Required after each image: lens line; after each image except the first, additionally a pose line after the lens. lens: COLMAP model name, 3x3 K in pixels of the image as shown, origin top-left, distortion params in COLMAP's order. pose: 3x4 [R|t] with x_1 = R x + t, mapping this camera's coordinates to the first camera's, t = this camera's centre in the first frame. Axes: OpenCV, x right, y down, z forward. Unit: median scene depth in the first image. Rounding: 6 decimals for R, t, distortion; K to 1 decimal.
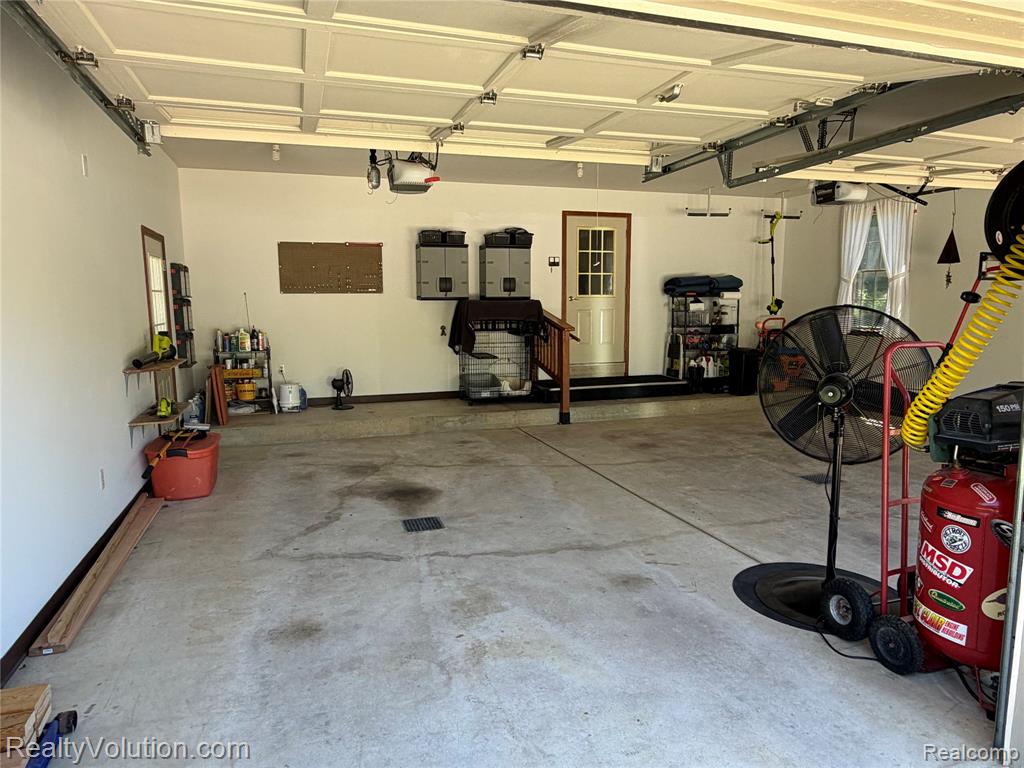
lens RADIAL K [[649.3, 0, 506.9], [0, 649.3, 386.9], [0, 0, 1]] dist [-0.001300, 0.009509]
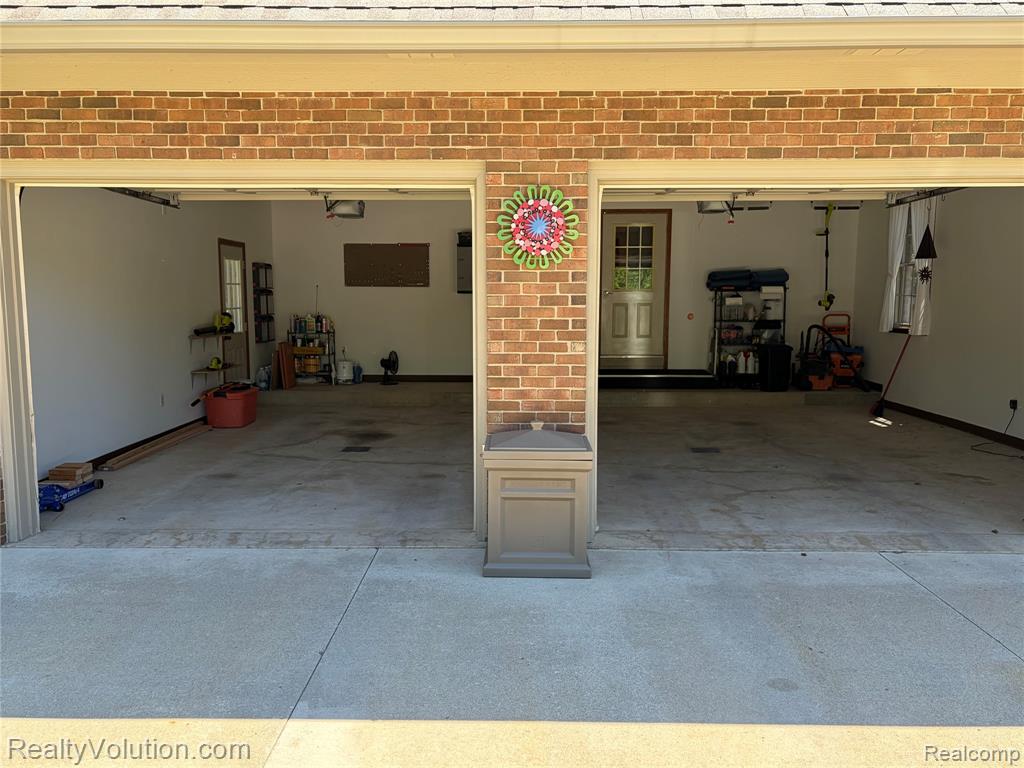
lens RADIAL K [[816.1, 0, 506.1], [0, 816.1, 380.5], [0, 0, 1]] dist [0.040835, -0.013938]
pose [[0.948839, 0.041000, -0.313088, 0.401167], [-0.049296, 0.998611, -0.018623, 0.042566], [0.311890, 0.033104, 0.949541, -0.328752]]
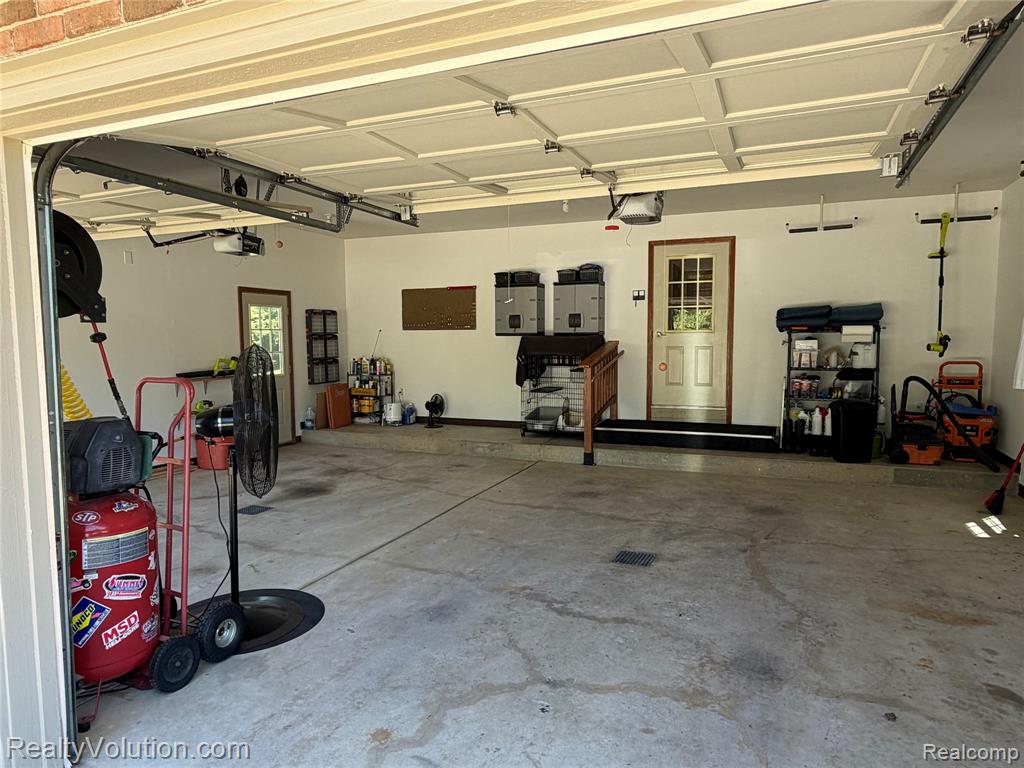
lens RADIAL K [[649.3, 0, 509.1], [0, 649.3, 387.1], [0, 0, 1]] dist [-0.001300, 0.009509]
pose [[0.759435, 0.054029, -0.648336, 0.597702], [-0.085985, 0.996139, -0.017707, -0.029223], [0.644876, 0.069195, 0.761149, 0.181866]]
